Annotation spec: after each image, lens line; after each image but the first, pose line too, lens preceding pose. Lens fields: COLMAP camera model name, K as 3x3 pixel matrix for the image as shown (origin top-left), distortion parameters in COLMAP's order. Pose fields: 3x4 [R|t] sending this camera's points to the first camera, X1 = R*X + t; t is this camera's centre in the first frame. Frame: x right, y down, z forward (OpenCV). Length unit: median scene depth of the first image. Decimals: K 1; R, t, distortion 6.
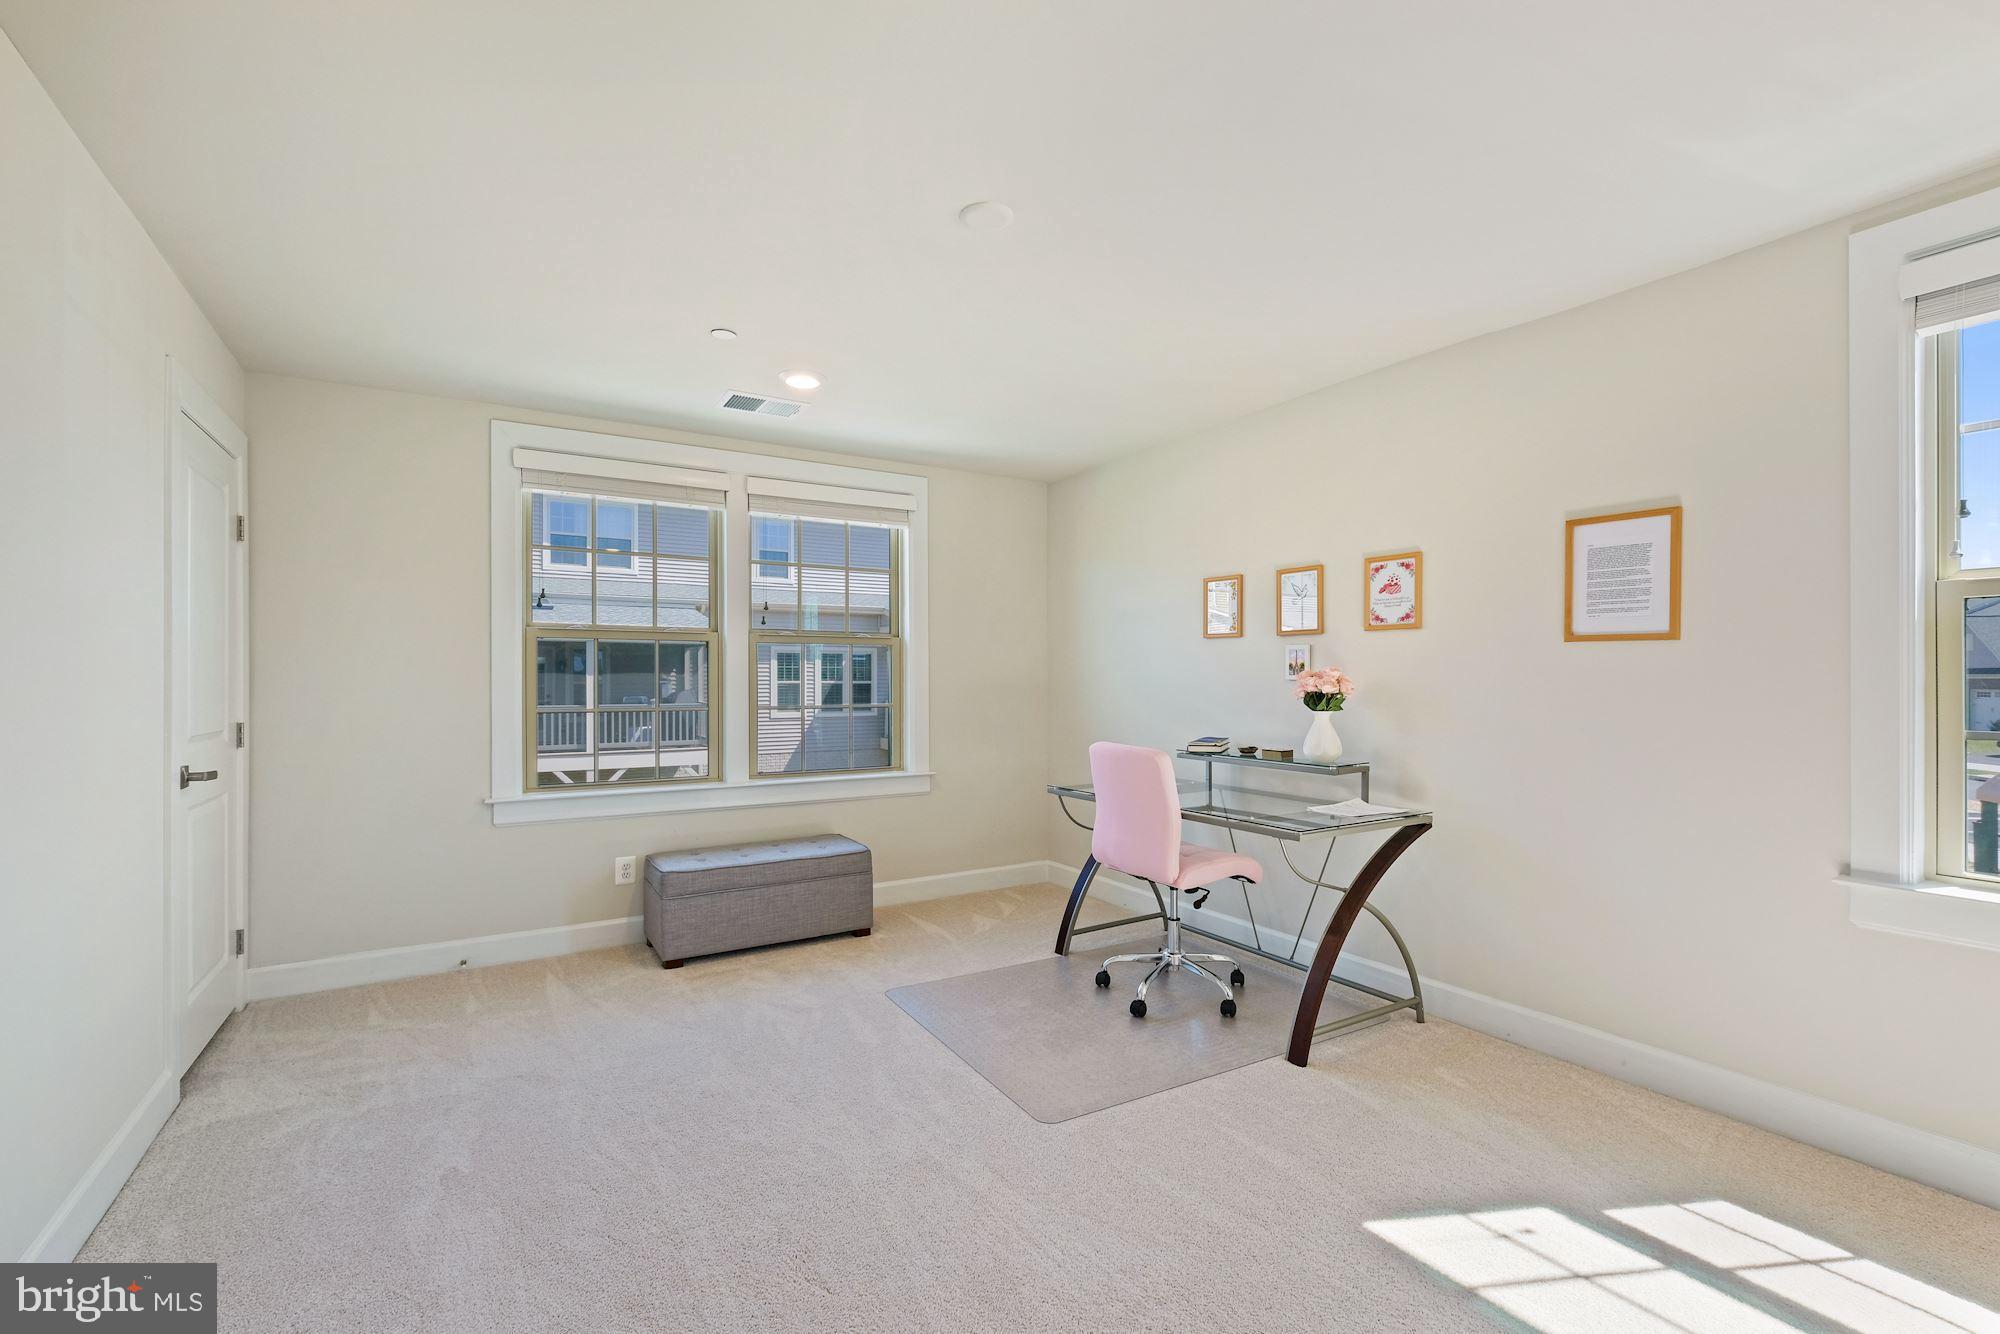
lens RADIAL K [[866.1, 0, 995.9], [0, 866.1, 682.6], [0, 0, 1]] dist [0.012929, -0.000996]
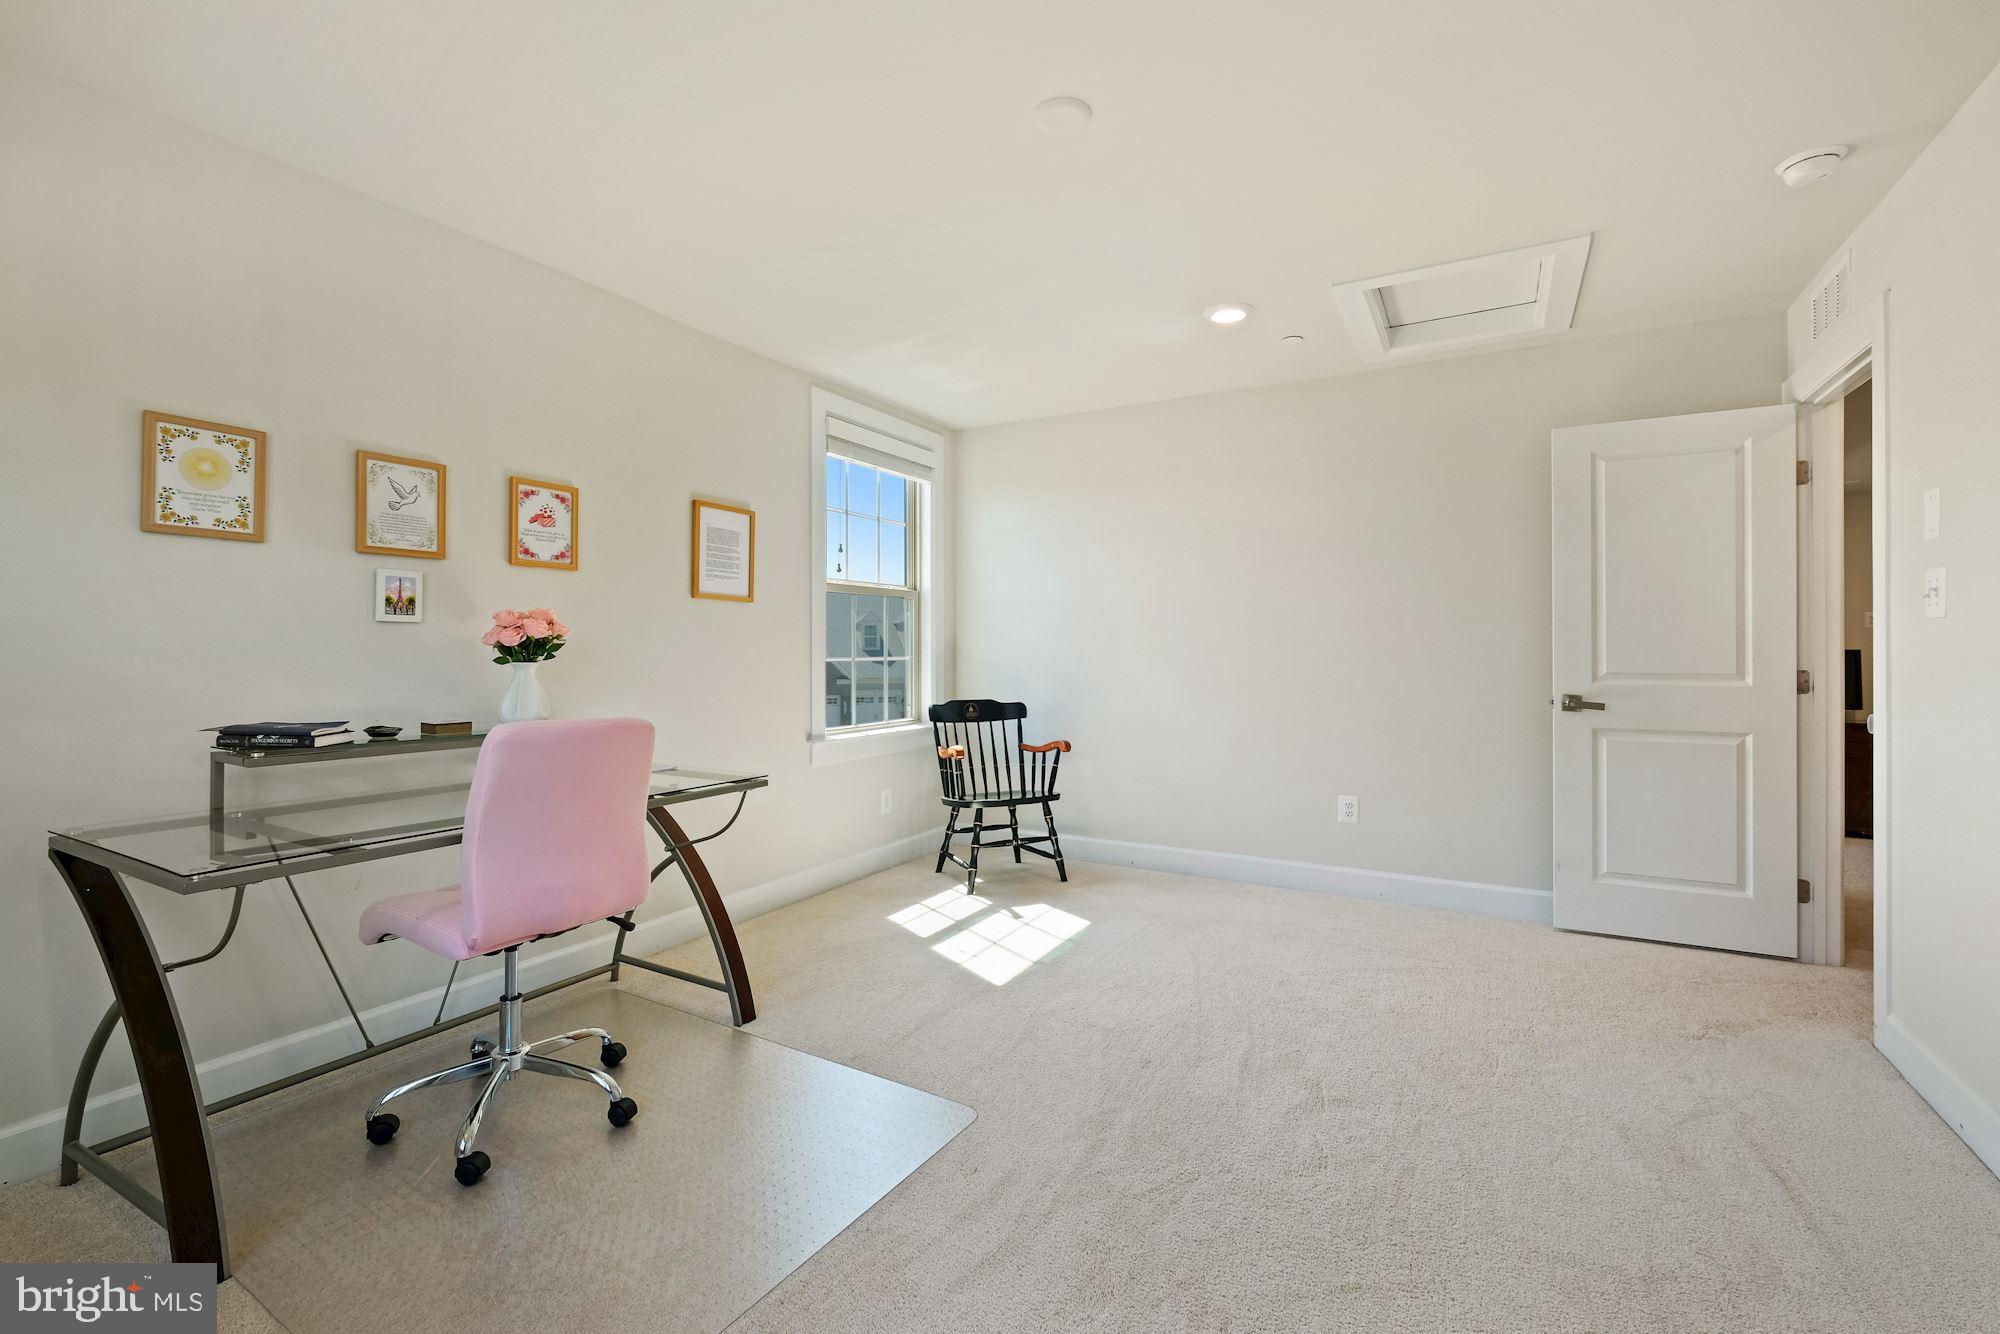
lens RADIAL K [[866.1, 0, 1025.7], [0, 866.1, 633.6], [0, 0, 1]] dist [0.012929, -0.000996]
pose [[-0.492783, 0.008506, 0.870111, -0.551892], [-0.003168, 0.999928, -0.011569, 0.014192], [-0.870147, -0.008457, -0.492720, 1.025128]]
